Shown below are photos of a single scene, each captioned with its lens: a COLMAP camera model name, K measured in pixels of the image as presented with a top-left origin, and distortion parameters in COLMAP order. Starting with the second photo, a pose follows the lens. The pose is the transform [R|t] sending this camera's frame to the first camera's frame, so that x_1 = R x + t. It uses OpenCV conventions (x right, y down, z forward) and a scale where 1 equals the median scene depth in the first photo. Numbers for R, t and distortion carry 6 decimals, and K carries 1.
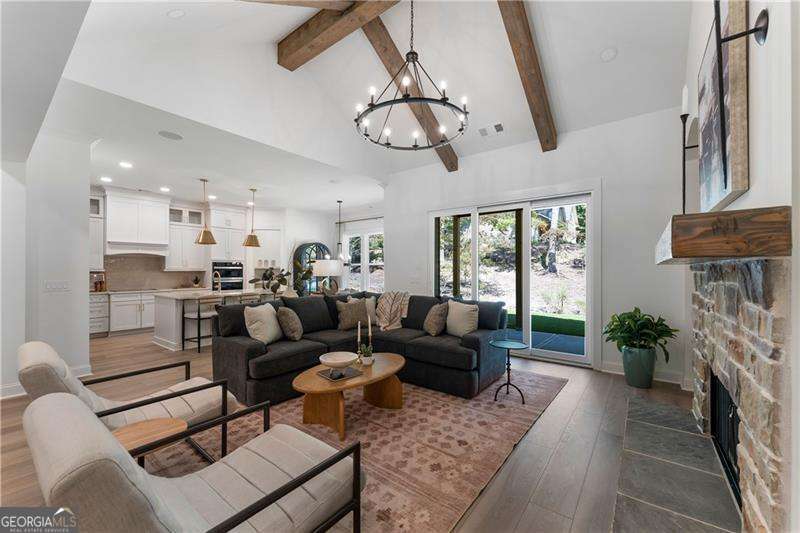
lens RADIAL K [[321.5, 0, 399.5], [0, 321.5, 267.3], [0, 0, 1]] dist [0.000795, -0.000074]
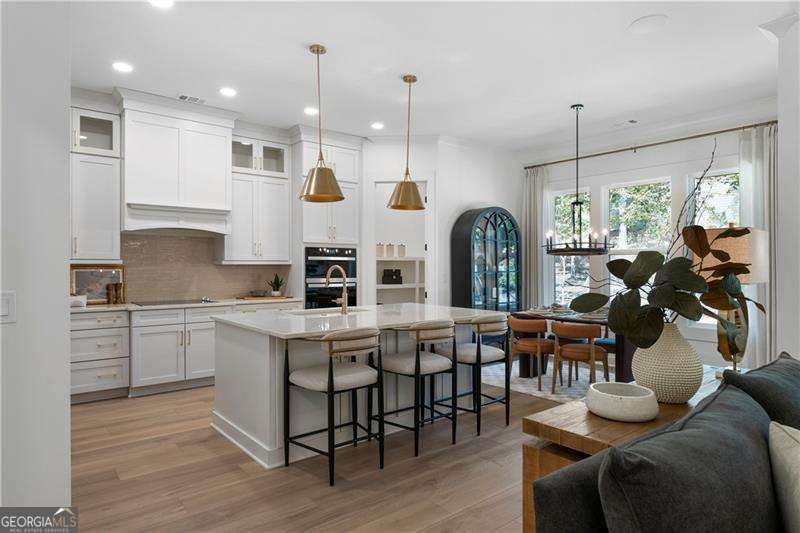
lens RADIAL K [[478.0, 0, 399.9], [0, 478.0, 266.2], [0, 0, 1]] dist [-0.003512, 0.000174]
pose [[0.973330, 0.003700, -0.229378, -0.301600], [-0.001559, 0.999954, 0.009514, 0.007561], [0.229403, -0.008902, 0.973291, 0.348067]]
